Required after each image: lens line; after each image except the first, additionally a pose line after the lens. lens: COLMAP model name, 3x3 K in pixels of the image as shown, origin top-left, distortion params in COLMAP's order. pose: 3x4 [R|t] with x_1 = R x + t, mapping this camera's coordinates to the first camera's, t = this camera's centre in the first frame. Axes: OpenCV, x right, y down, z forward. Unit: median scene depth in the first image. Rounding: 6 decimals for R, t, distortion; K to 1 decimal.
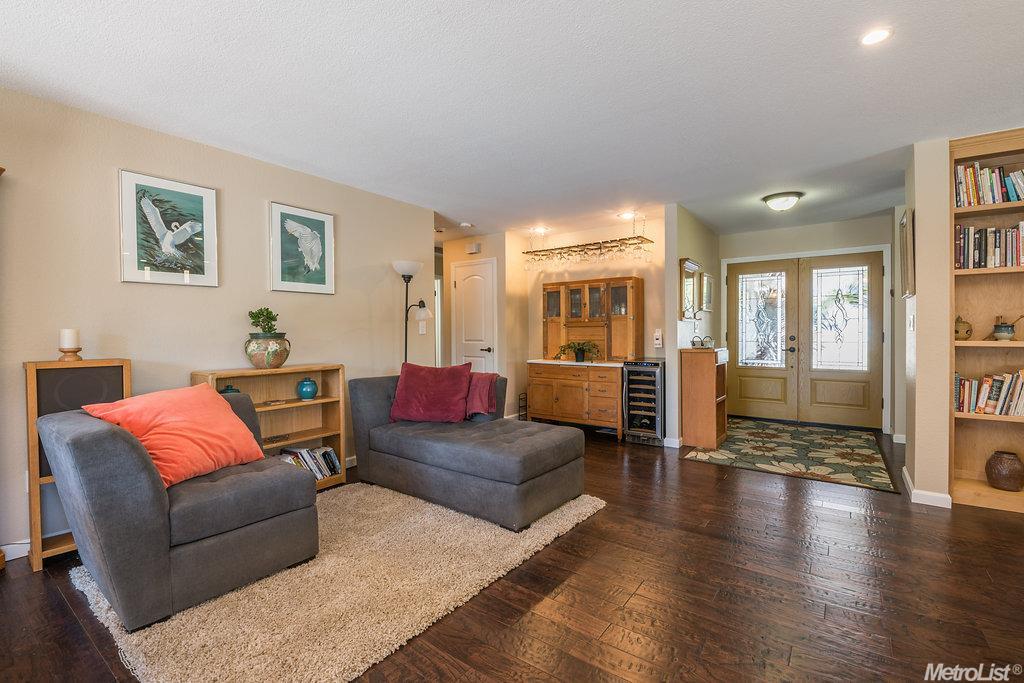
lens RADIAL K [[449.2, 0, 512.0], [0, 449.2, 341.5], [0, 0, 1]] dist [-0.002597, -0.007788]
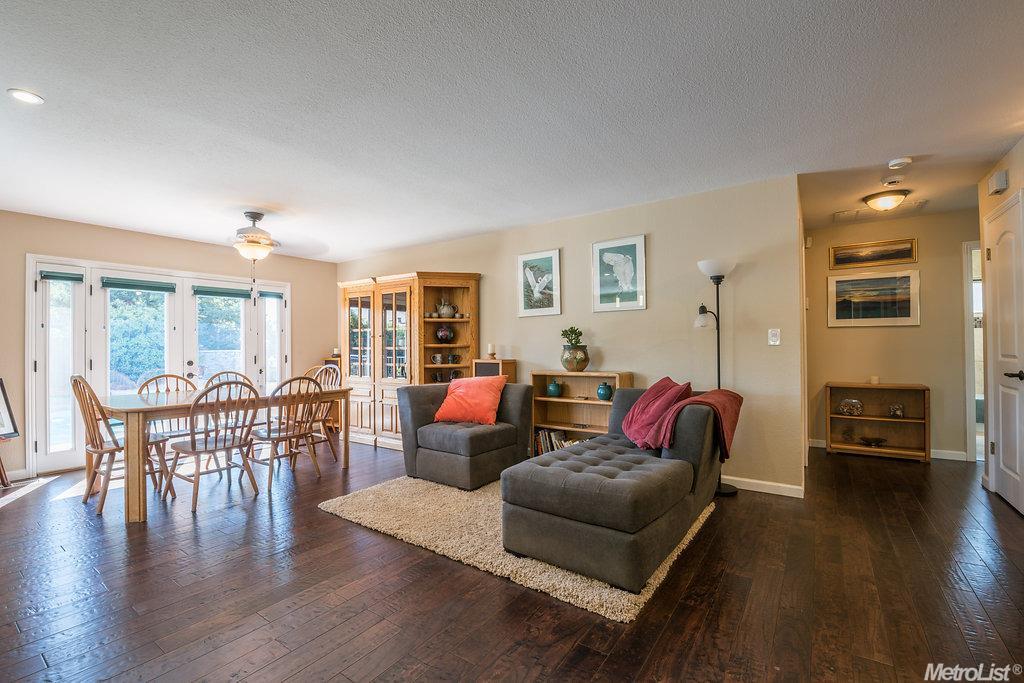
lens RADIAL K [[449.2, 0, 512.0], [0, 449.2, 341.5], [0, 0, 1]] dist [-0.002597, -0.007788]
pose [[0.009835, -0.003252, -0.999946, 0.819316], [-0.008736, 0.999956, -0.003338, -0.025115], [0.999913, 0.008768, 0.009806, 0.824434]]
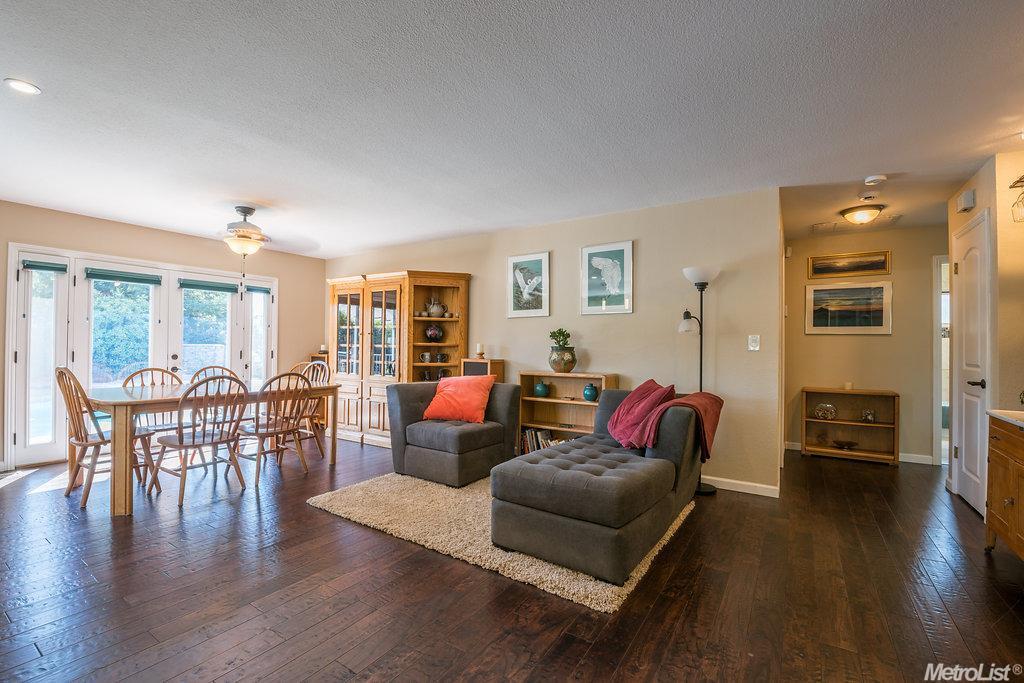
lens RADIAL K [[449.2, 0, 512.0], [0, 449.2, 341.5], [0, 0, 1]] dist [-0.002597, -0.007788]
pose [[0.043805, -0.002392, -0.999037, 0.842888], [-0.029208, 0.999567, -0.003674, -0.026485], [0.998613, 0.029341, 0.043716, 0.810482]]
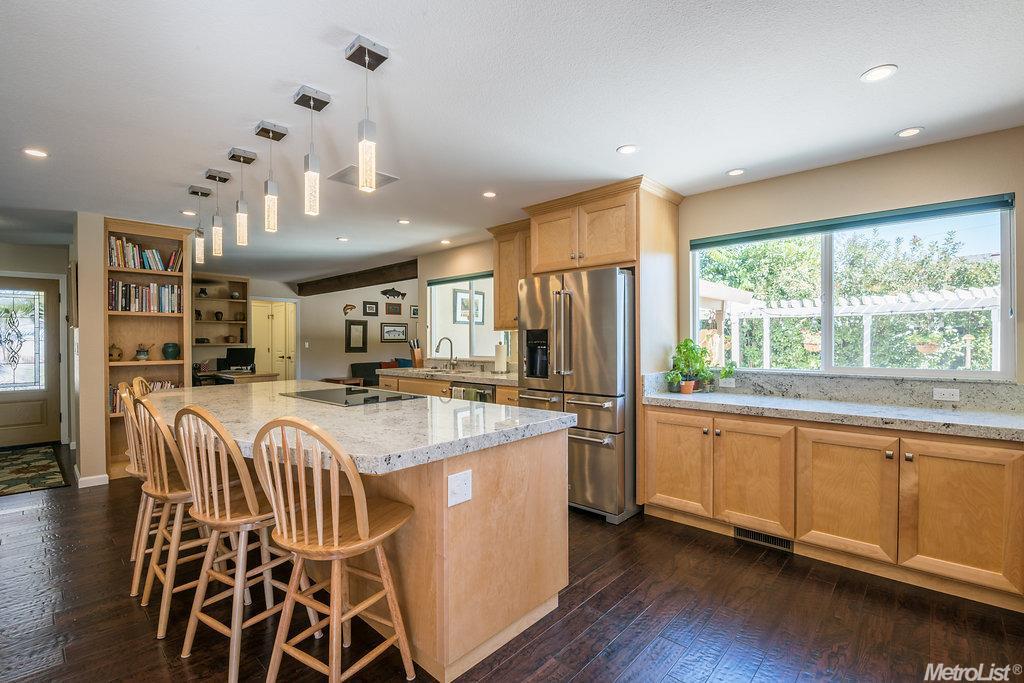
lens RADIAL K [[449.2, 0, 512.0], [0, 449.2, 341.5], [0, 0, 1]] dist [-0.002597, -0.007788]
pose [[0.103606, 0.006286, 0.994599, -0.253964], [0.022884, 0.999700, -0.008702, -0.024909], [-0.994355, 0.023662, 0.103431, -0.390939]]
